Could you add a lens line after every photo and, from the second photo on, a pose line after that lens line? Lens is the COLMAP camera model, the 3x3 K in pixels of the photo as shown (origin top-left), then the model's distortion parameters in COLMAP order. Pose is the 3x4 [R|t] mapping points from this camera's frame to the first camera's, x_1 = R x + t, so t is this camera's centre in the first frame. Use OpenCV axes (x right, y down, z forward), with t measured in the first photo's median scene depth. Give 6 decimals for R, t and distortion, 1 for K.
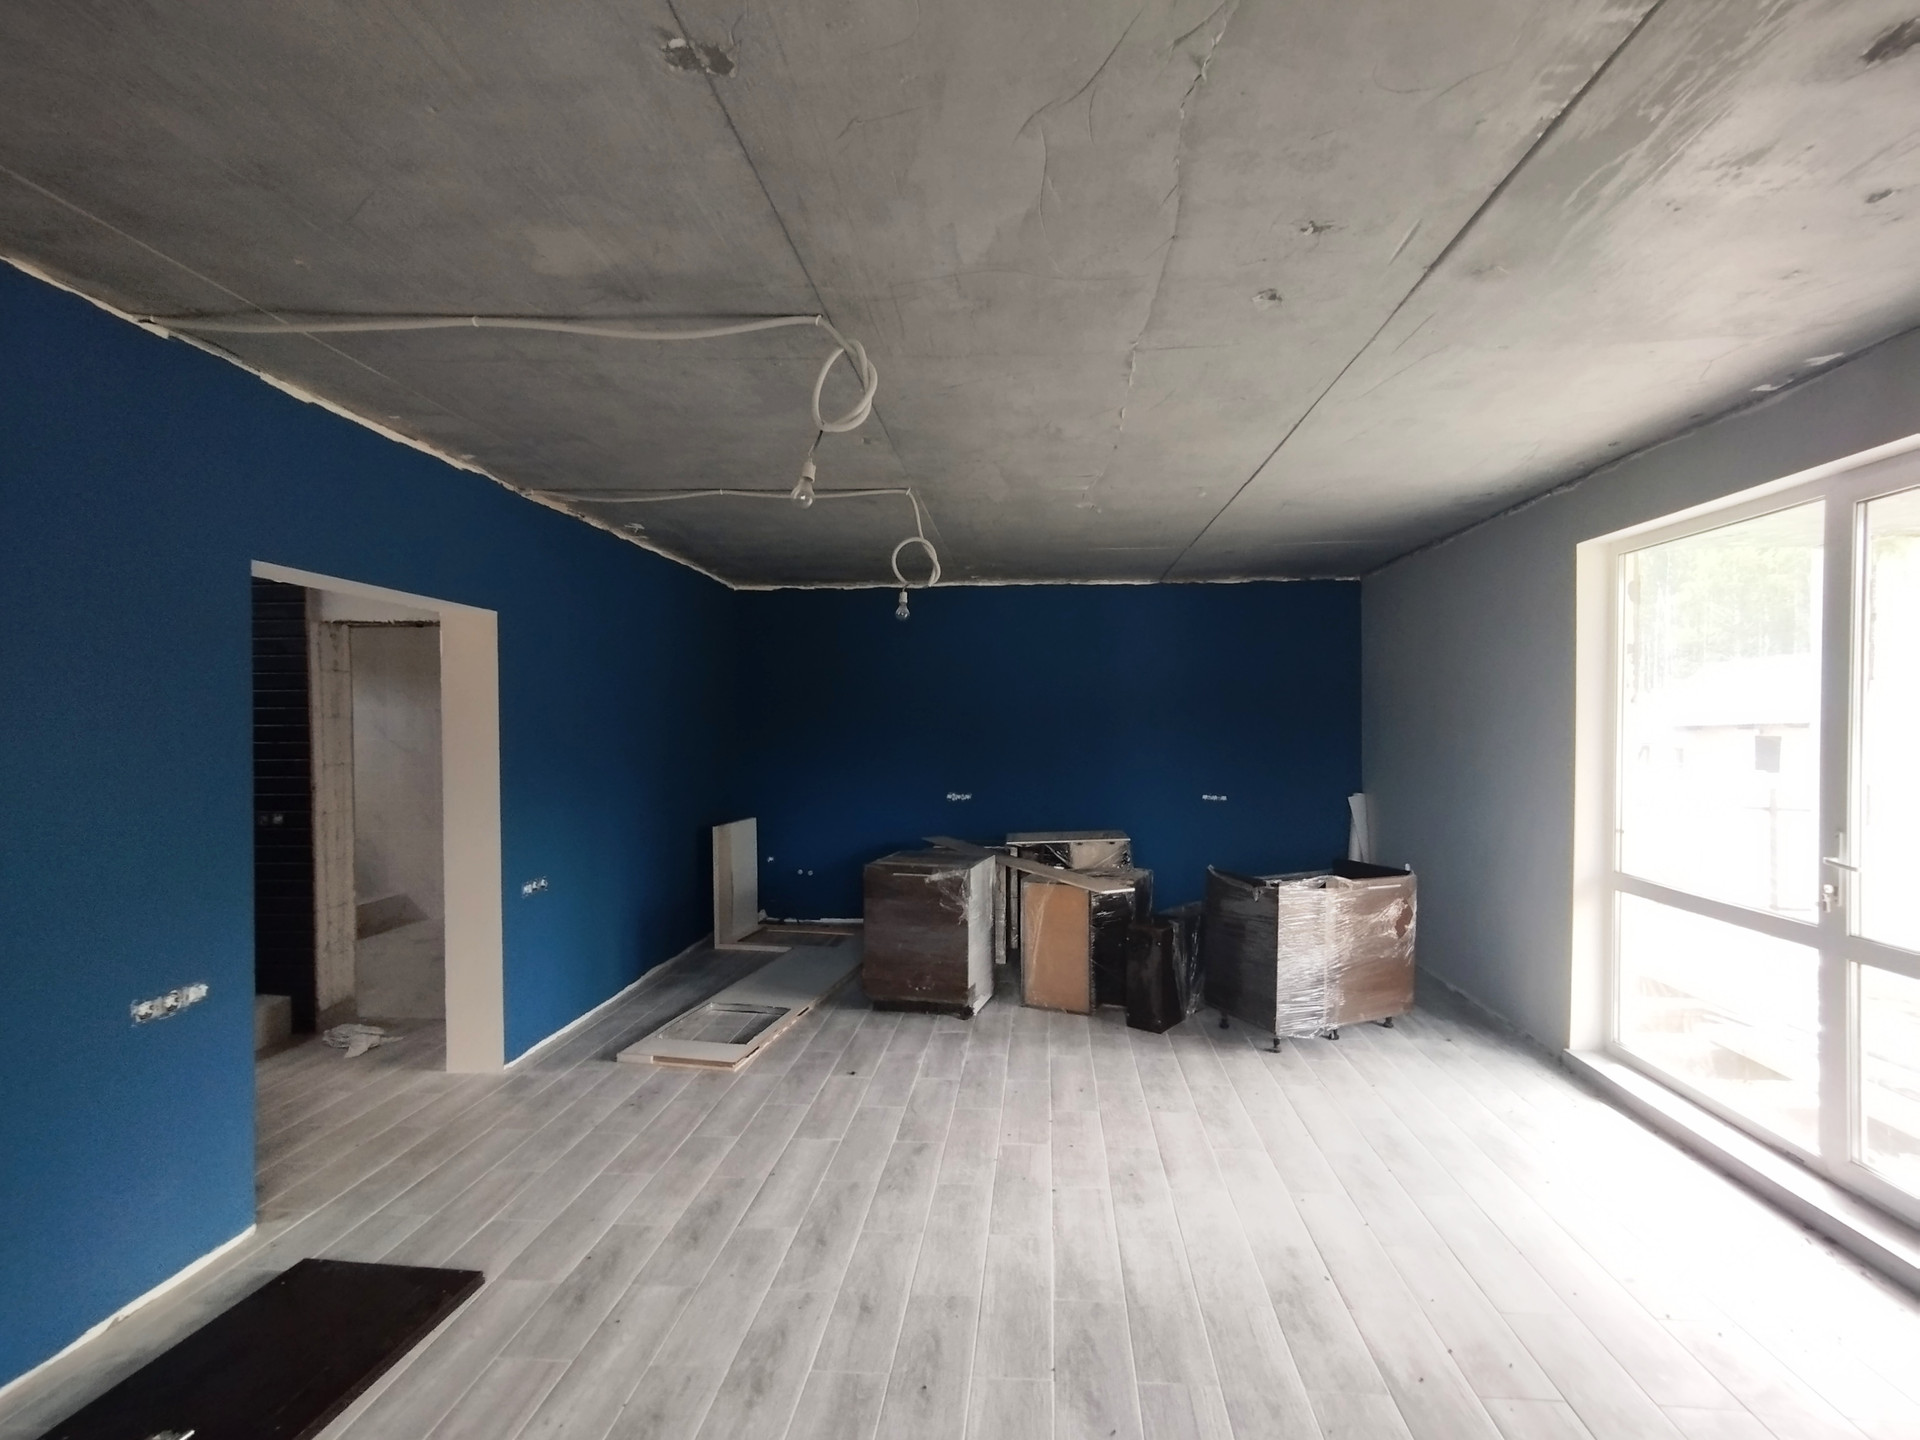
lens RADIAL K [[896.7, 0, 998.9], [0, 896.7, 739.7], [0, 0, 1]] dist [0.007865, -0.000178]
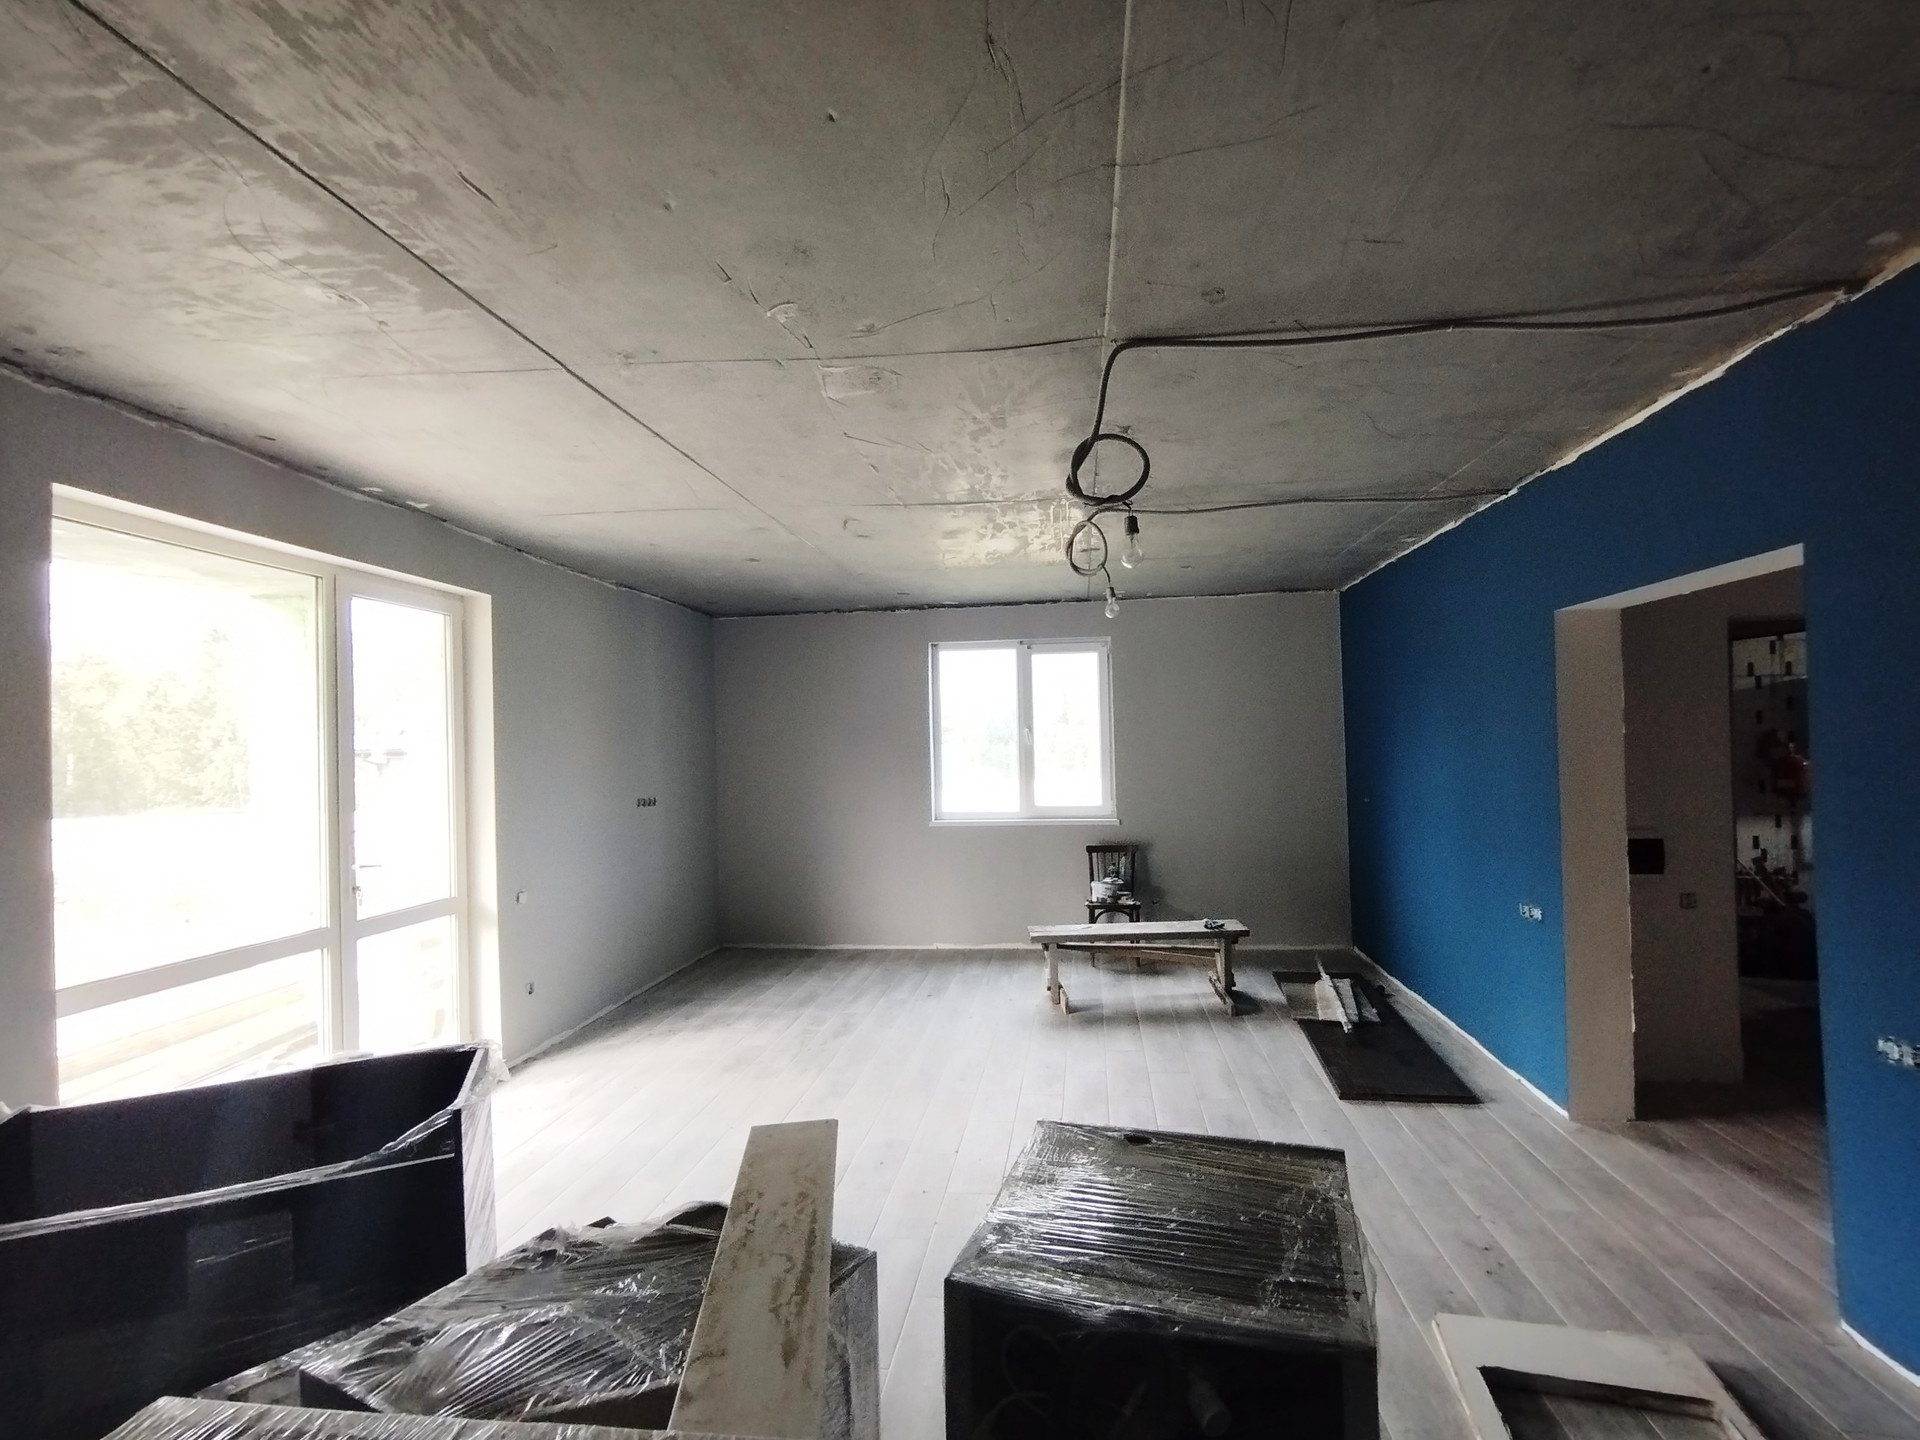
lens RADIAL K [[896.7, 0, 998.9], [0, 896.7, 739.7], [0, 0, 1]] dist [0.007865, -0.000178]
pose [[-0.998930, 0.024032, 0.039518, -0.037200], [0.024580, 0.999608, 0.013440, -0.034014], [-0.039179, 0.014397, -0.999128, 1.747218]]
